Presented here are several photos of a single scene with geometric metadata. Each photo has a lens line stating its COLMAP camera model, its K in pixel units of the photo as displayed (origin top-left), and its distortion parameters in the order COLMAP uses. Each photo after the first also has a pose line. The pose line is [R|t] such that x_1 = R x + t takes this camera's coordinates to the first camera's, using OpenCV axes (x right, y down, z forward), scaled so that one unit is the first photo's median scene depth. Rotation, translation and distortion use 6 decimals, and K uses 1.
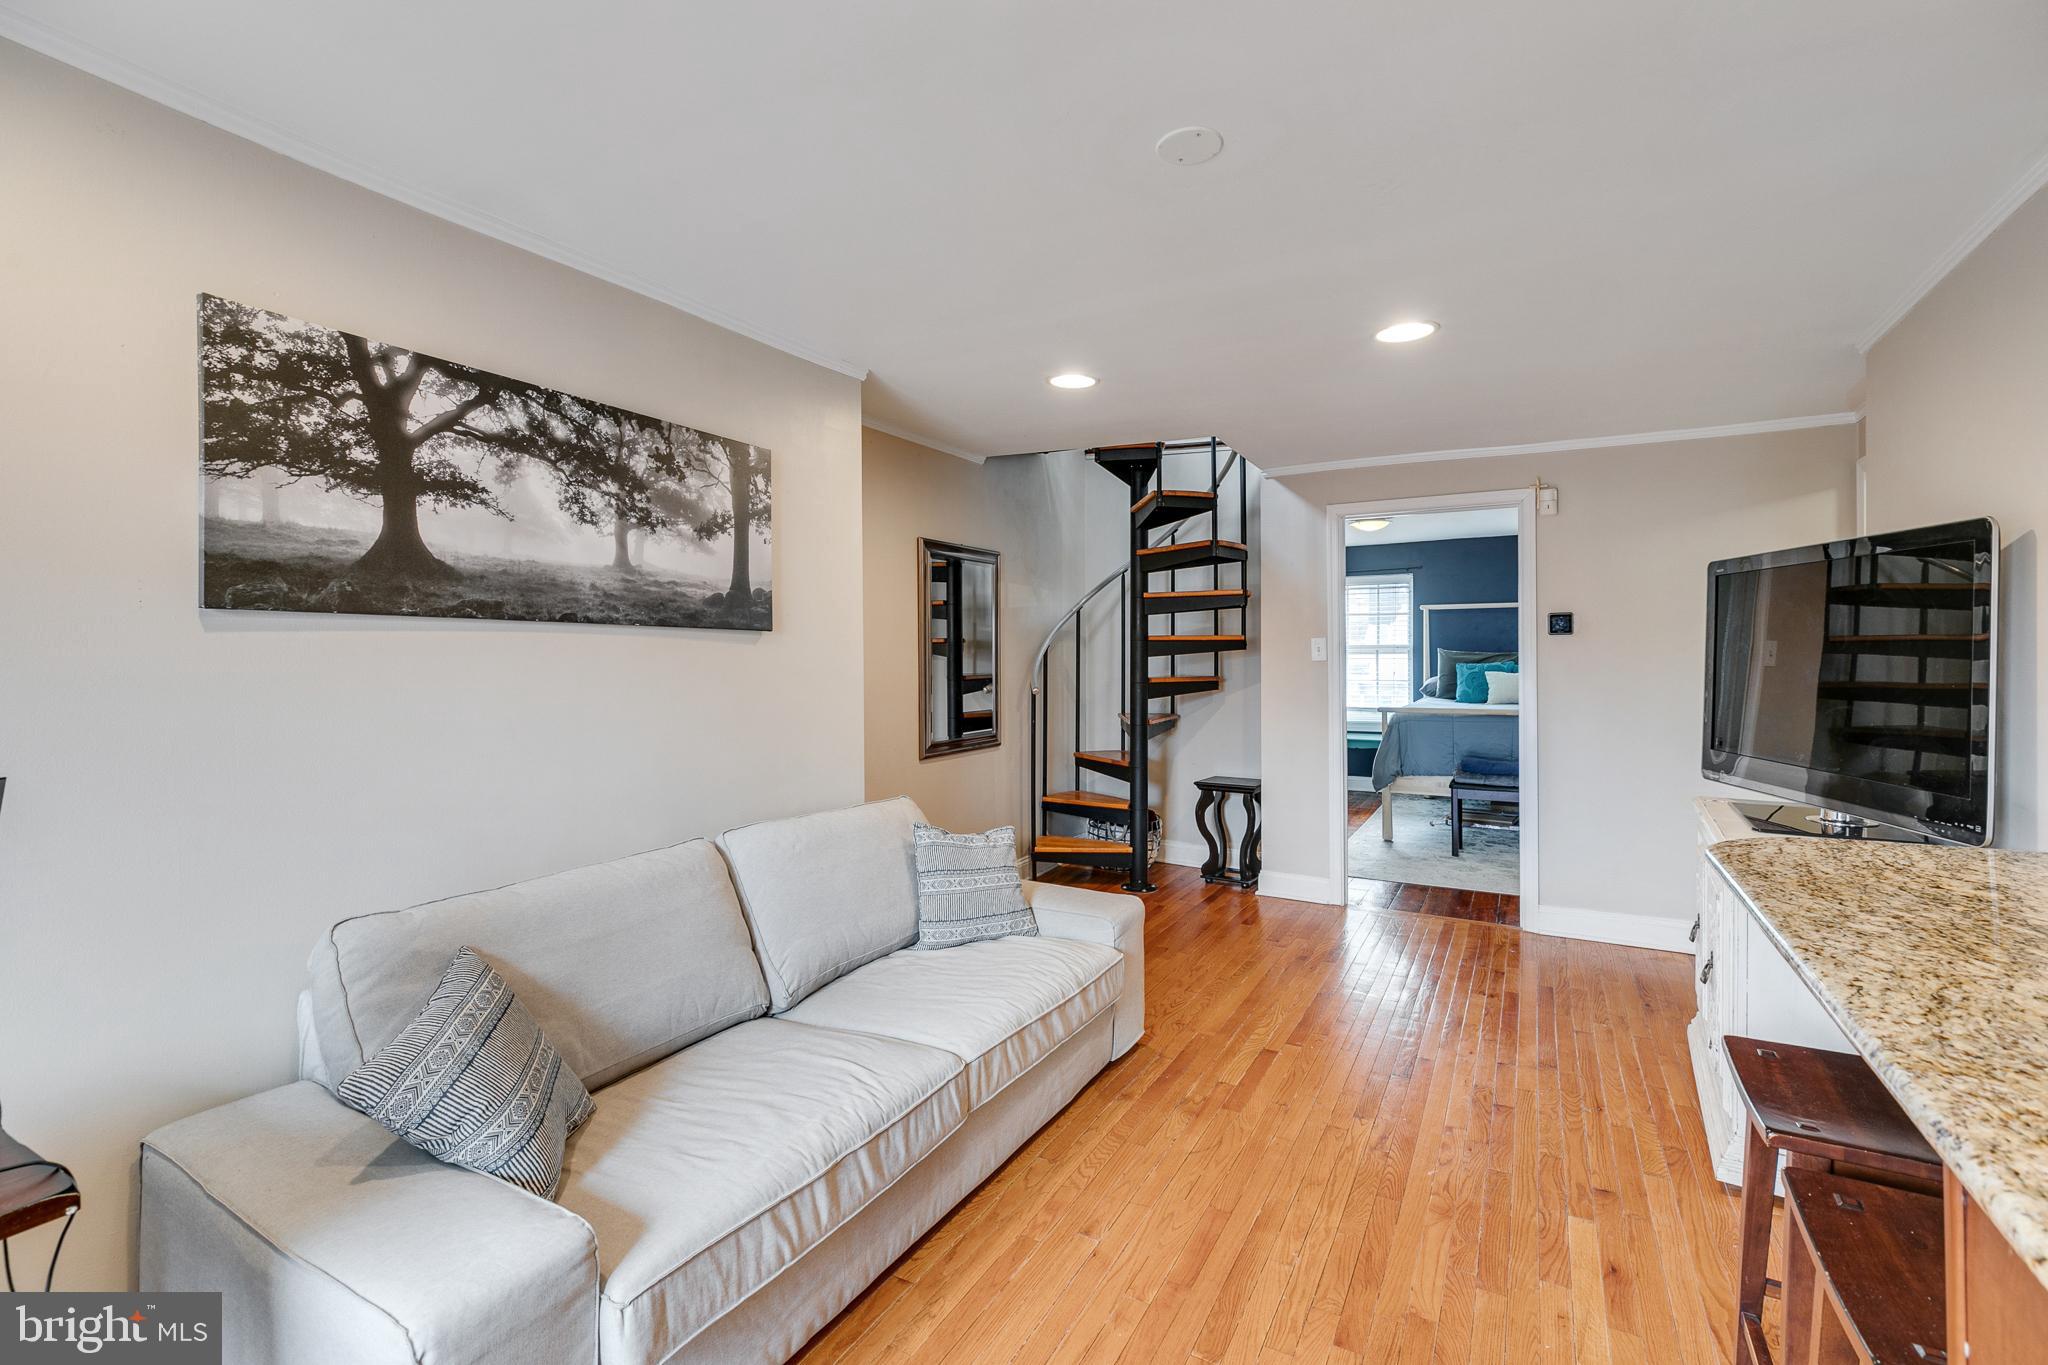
lens RADIAL K [[921.7, 0, 1011.5], [0, 921.7, 663.5], [0, 0, 1]] dist [0.000798, 0.000320]
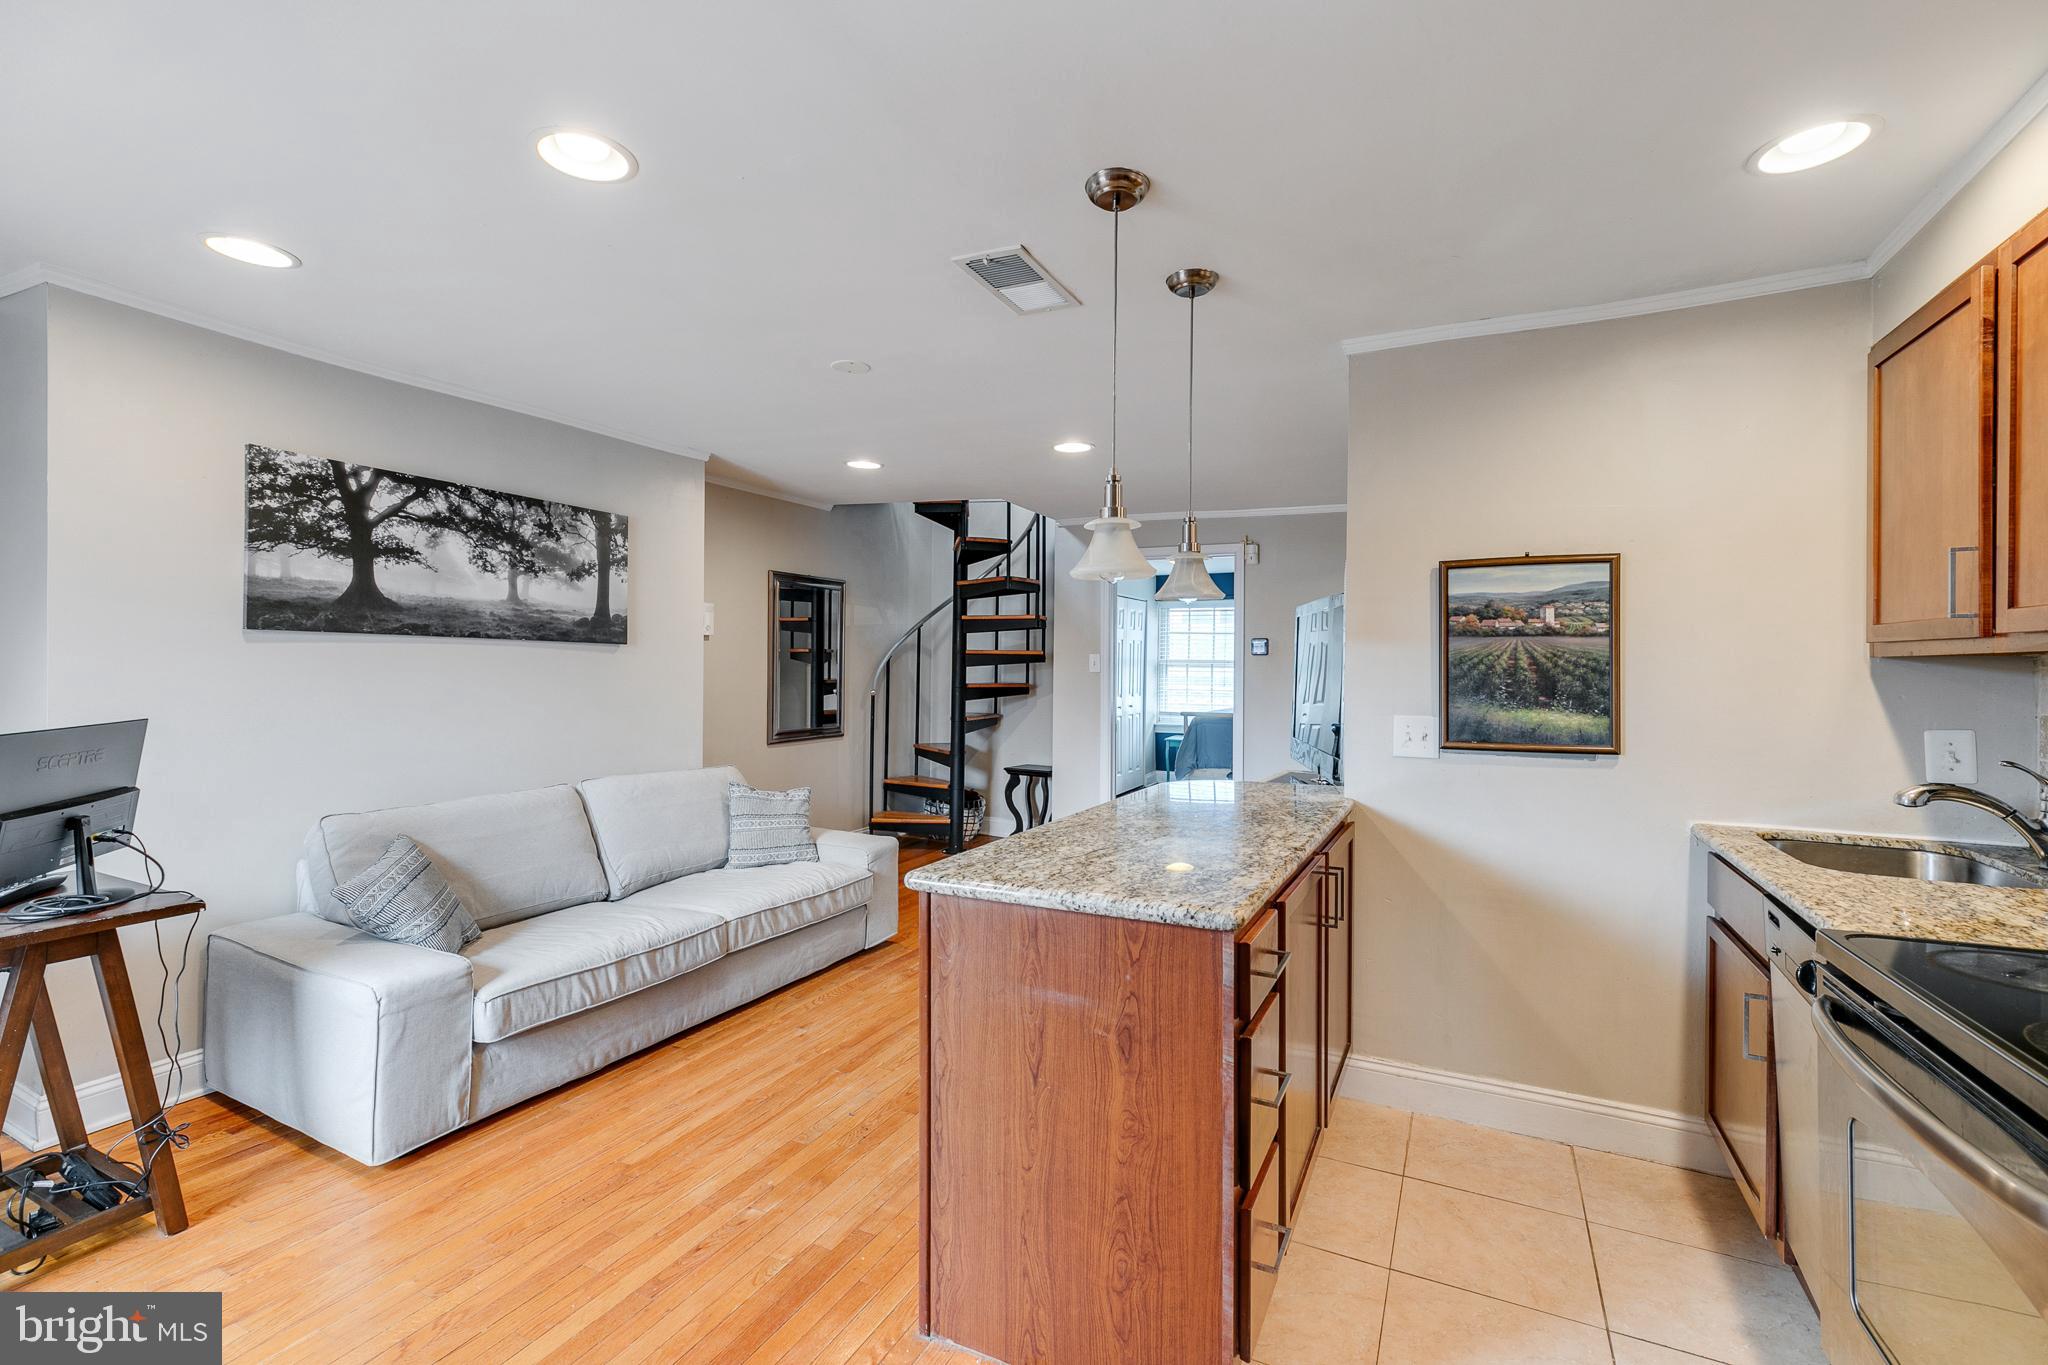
lens RADIAL K [[921.7, 0, 1013.9], [0, 921.7, 671.6], [0, 0, 1]] dist [0.000798, 0.000320]
pose [[0.998283, 0.016005, 0.056347, 0.308319], [-0.015995, 0.999872, -0.000639, -0.002035], [-0.056350, -0.000263, 0.998411, -0.541192]]
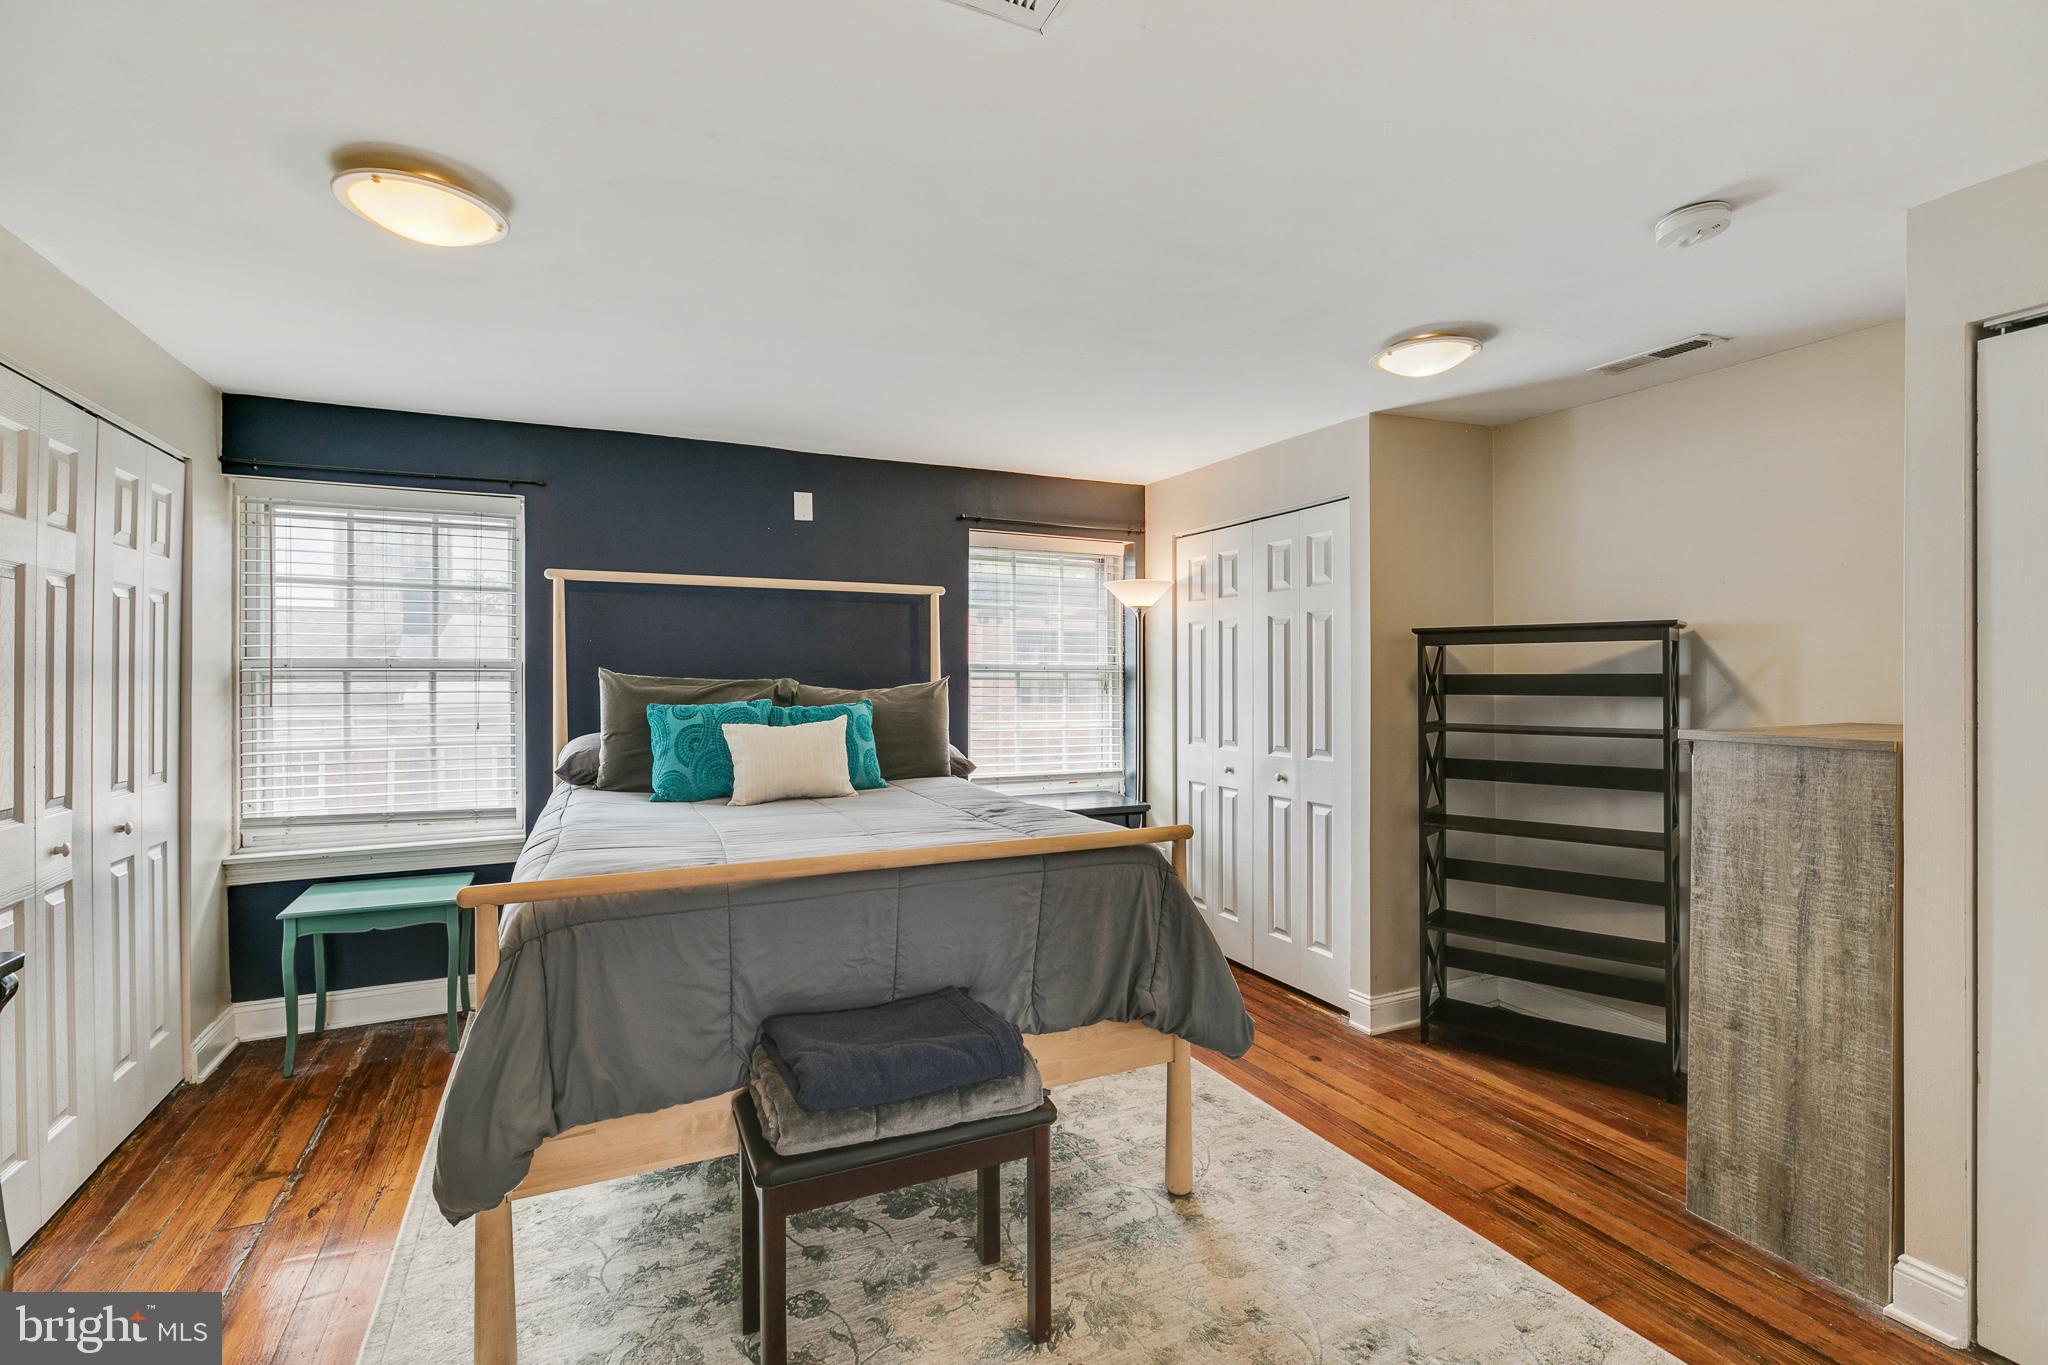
lens RADIAL K [[921.7, 0, 1040.2], [0, 921.7, 683.6], [0, 0, 1]] dist [0.000798, 0.000320]
pose [[0.559596, -0.005061, 0.828750, 0.761050], [0.005411, 0.999982, 0.002453, -0.032854], [-0.828748, 0.003112, 0.559614, 2.004949]]
